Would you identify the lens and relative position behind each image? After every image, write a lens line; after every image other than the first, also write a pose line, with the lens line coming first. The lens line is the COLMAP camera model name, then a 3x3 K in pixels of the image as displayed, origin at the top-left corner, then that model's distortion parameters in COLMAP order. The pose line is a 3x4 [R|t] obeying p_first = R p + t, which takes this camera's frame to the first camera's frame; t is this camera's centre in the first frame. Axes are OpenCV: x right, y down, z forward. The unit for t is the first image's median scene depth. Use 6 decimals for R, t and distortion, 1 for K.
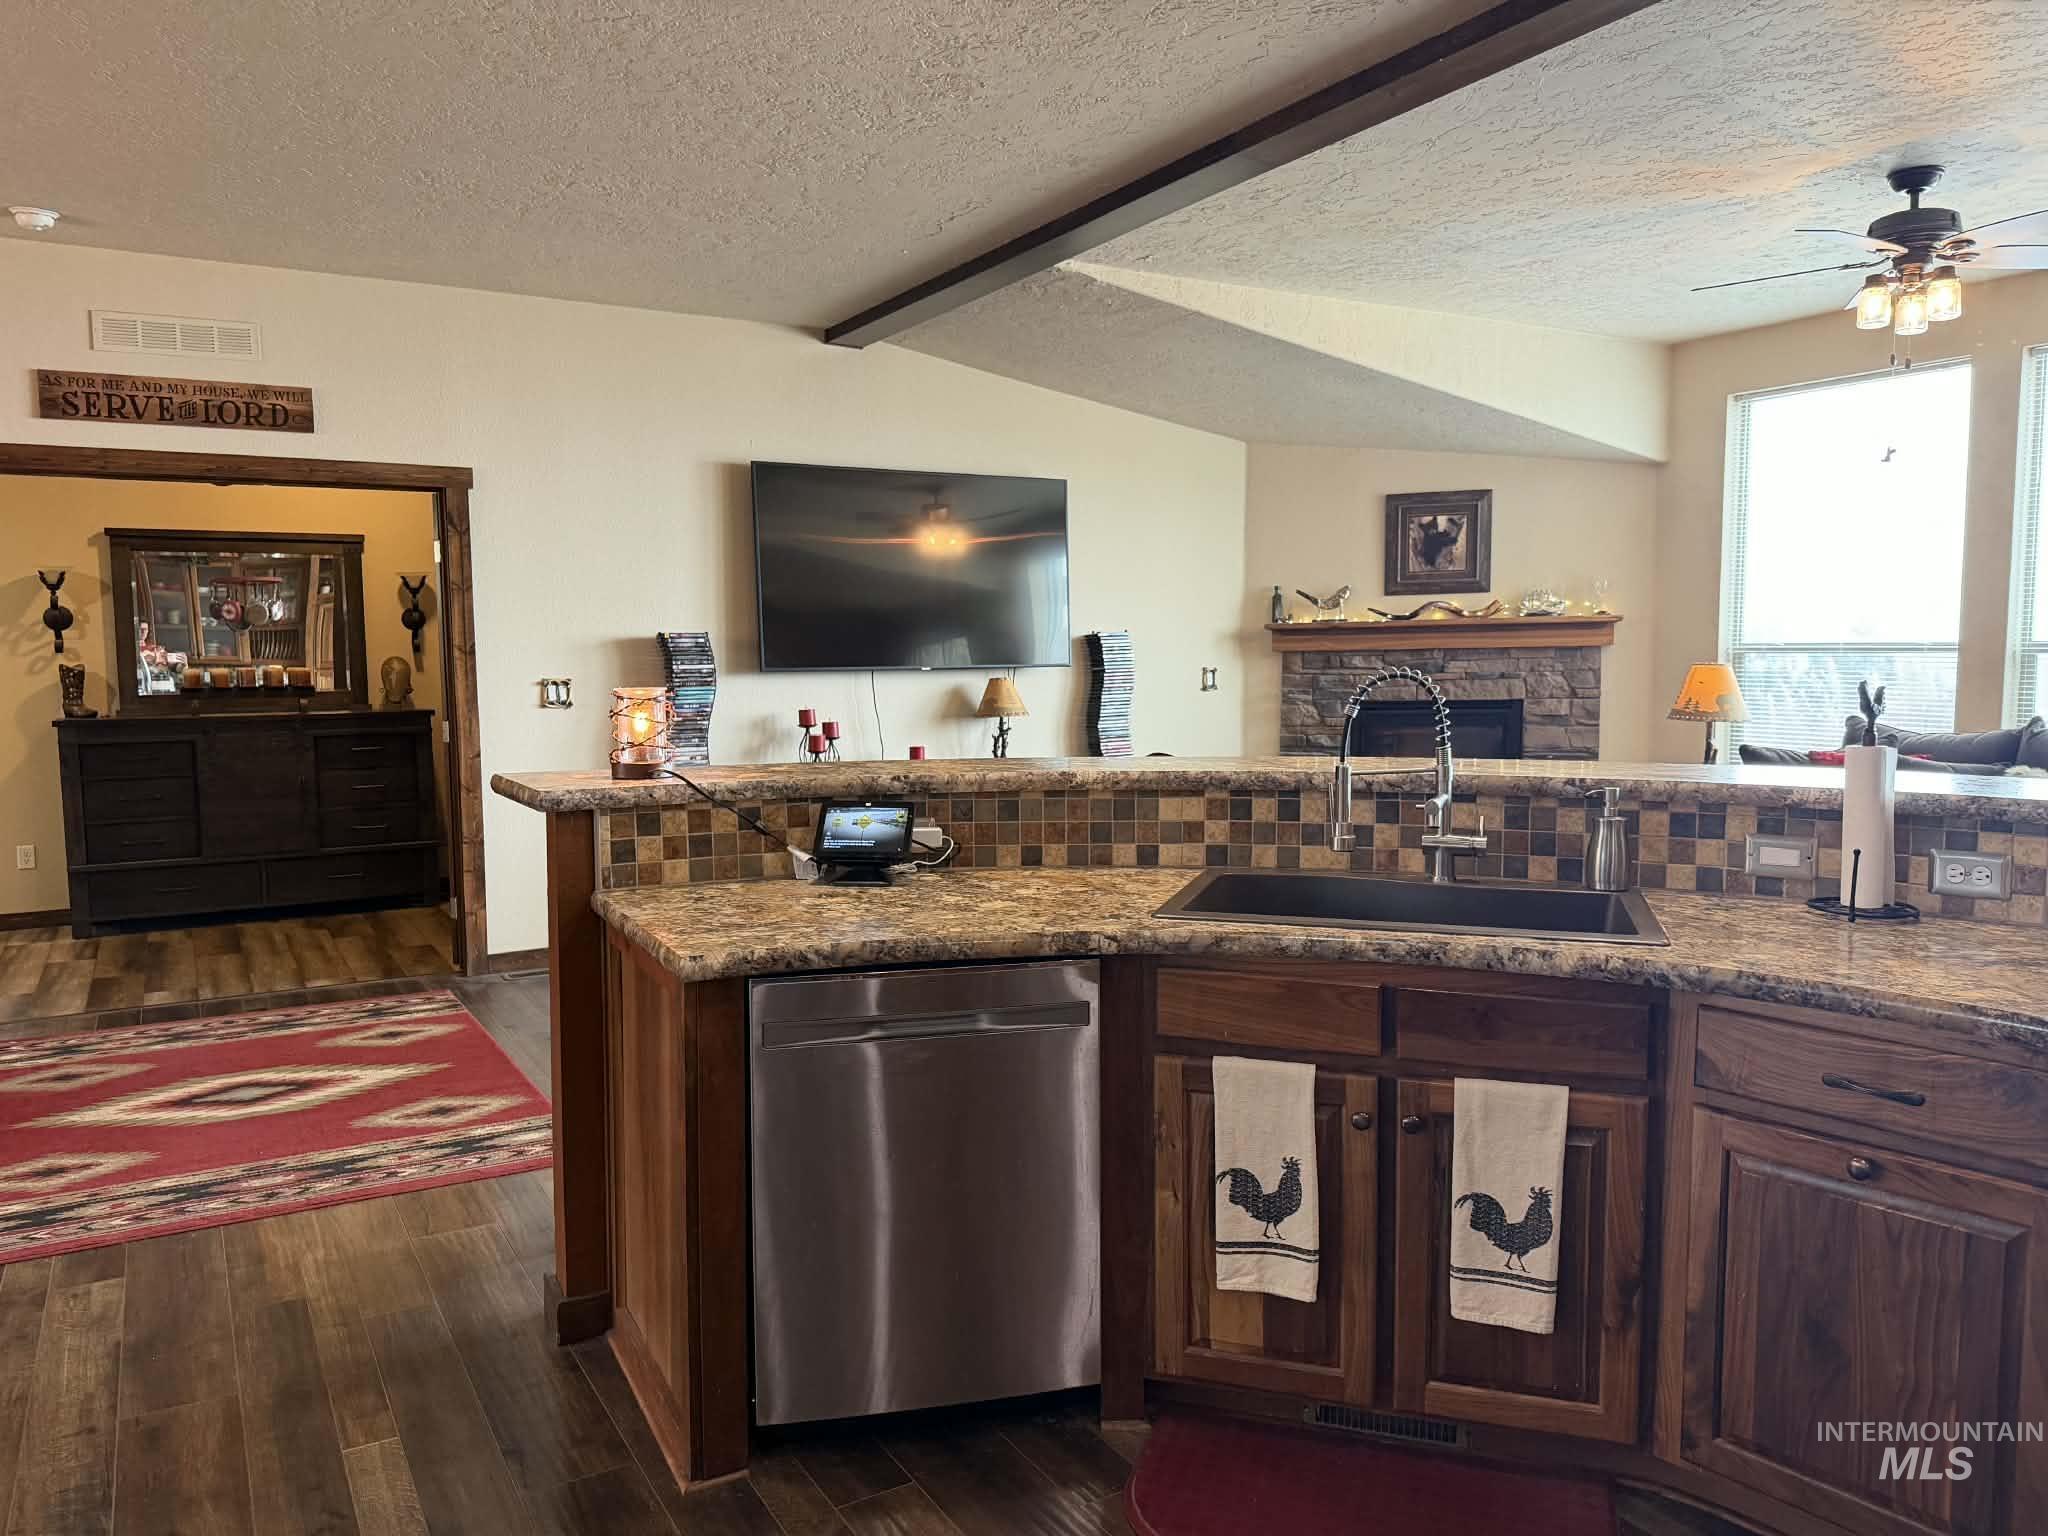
lens RADIAL K [[1469.6, 0, 1024.1], [0, 1469.6, 777.8], [0, 0, 1]] dist [0.001176, 0.001819]
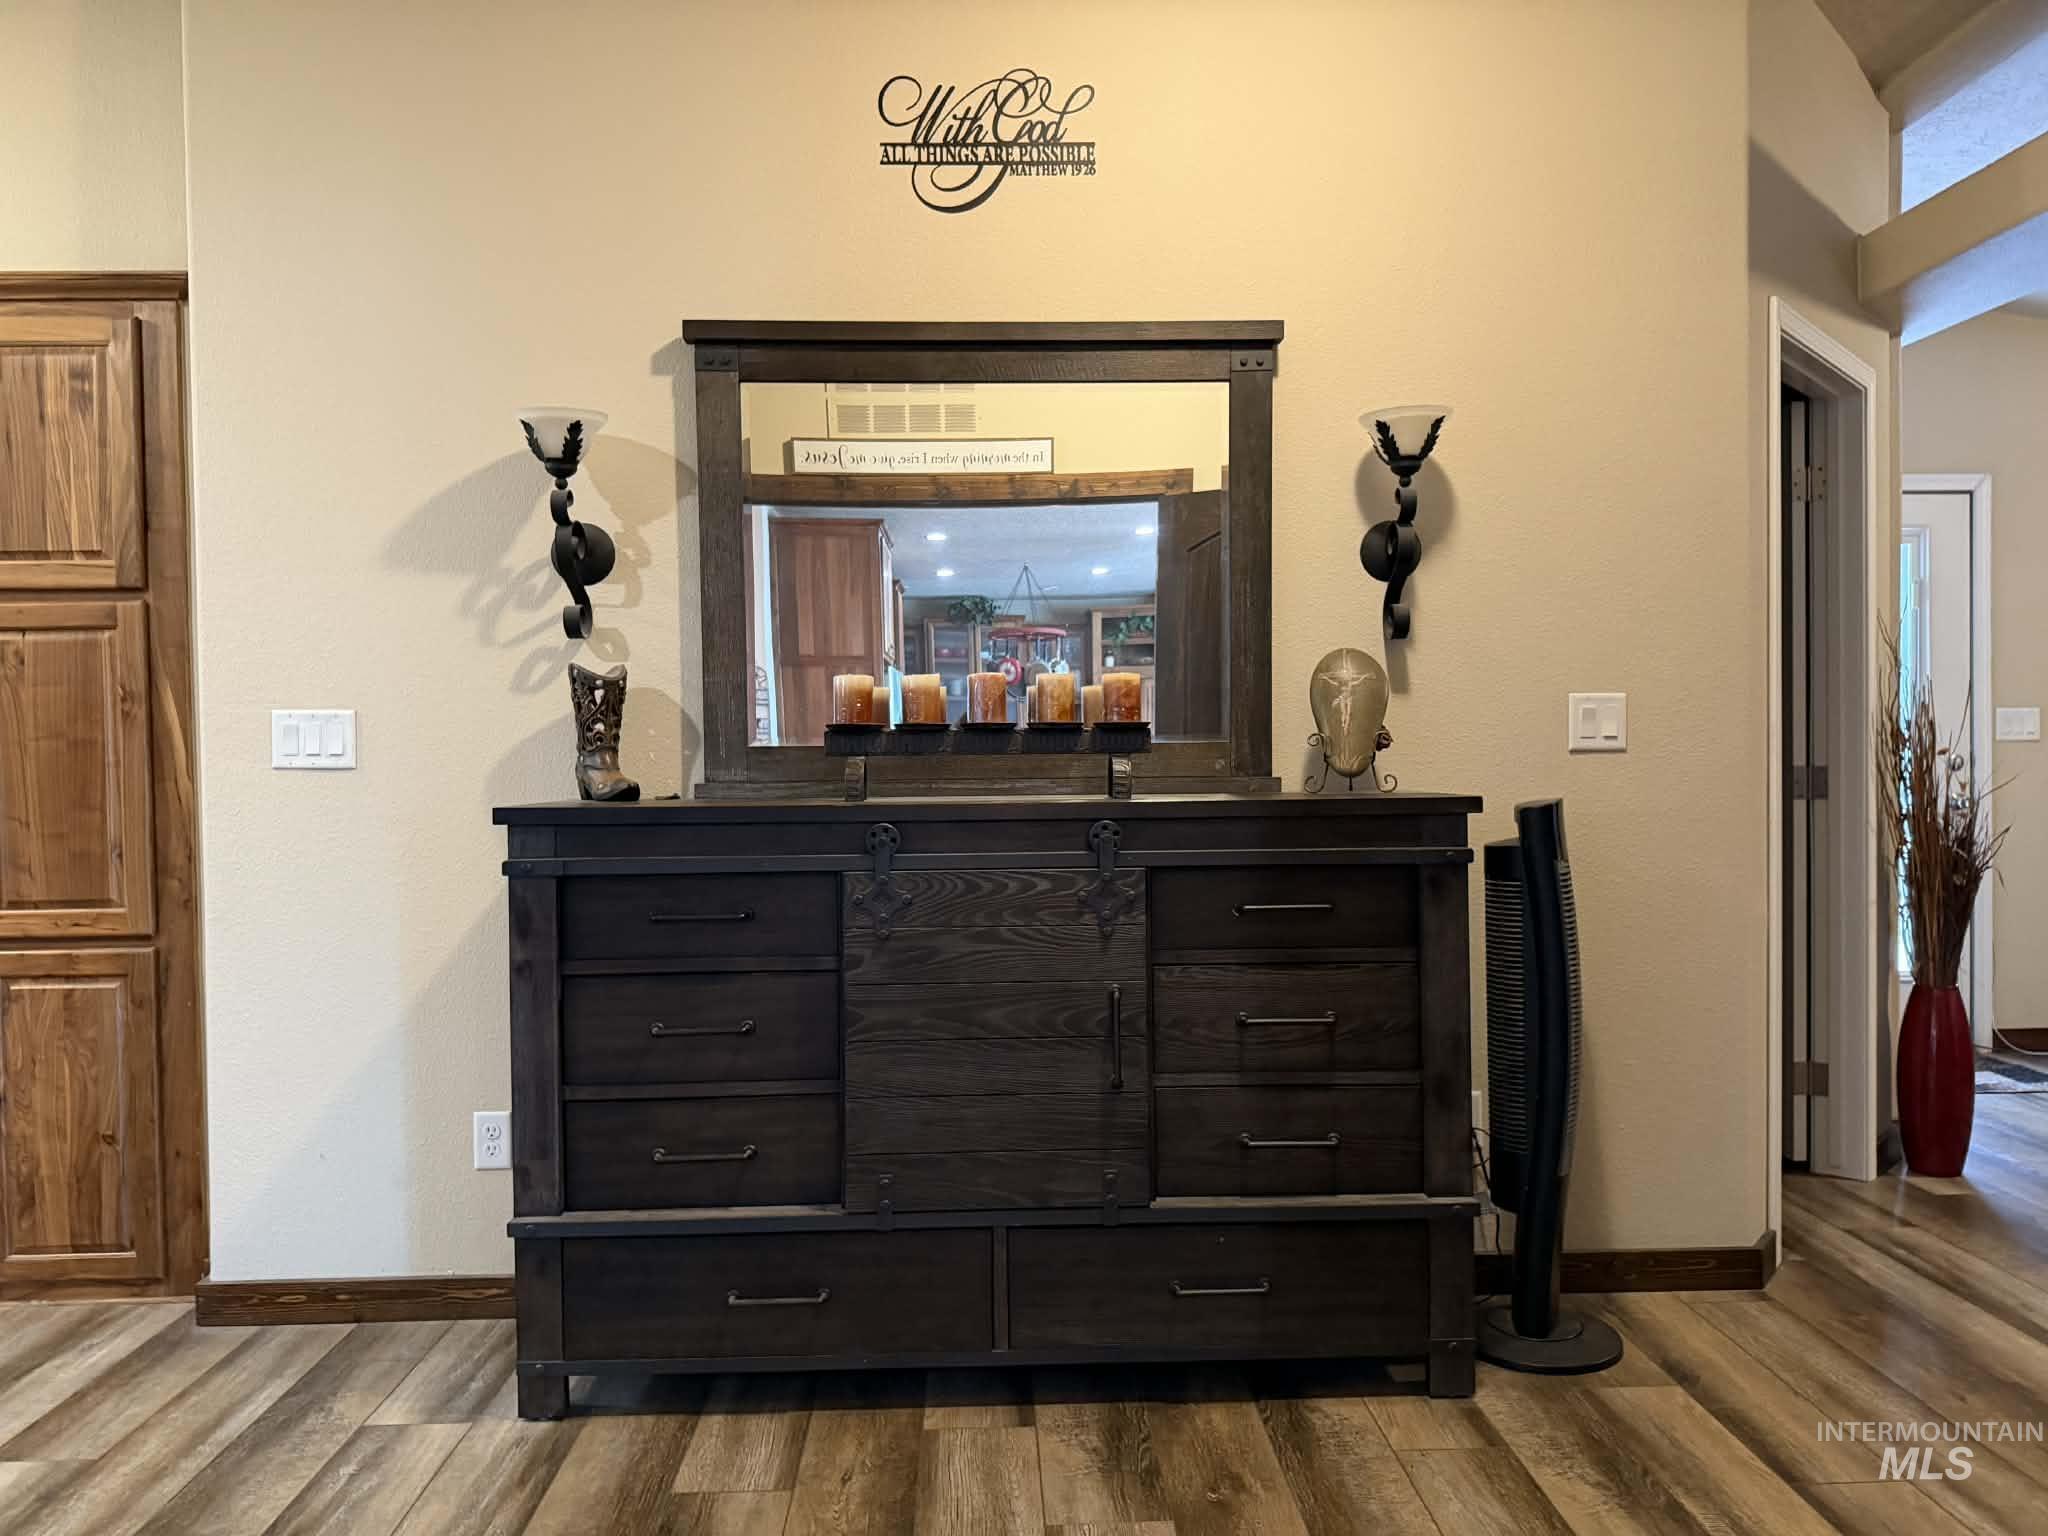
lens RADIAL K [[1469.6, 0, 1024.1], [0, 1469.6, 777.8], [0, 0, 1]] dist [0.001176, 0.001819]
pose [[0.881408, 0.011110, -0.472226, -0.354691], [-0.039873, 0.997905, -0.050945, -0.030981], [0.470670, 0.063732, 0.880004, 0.699134]]
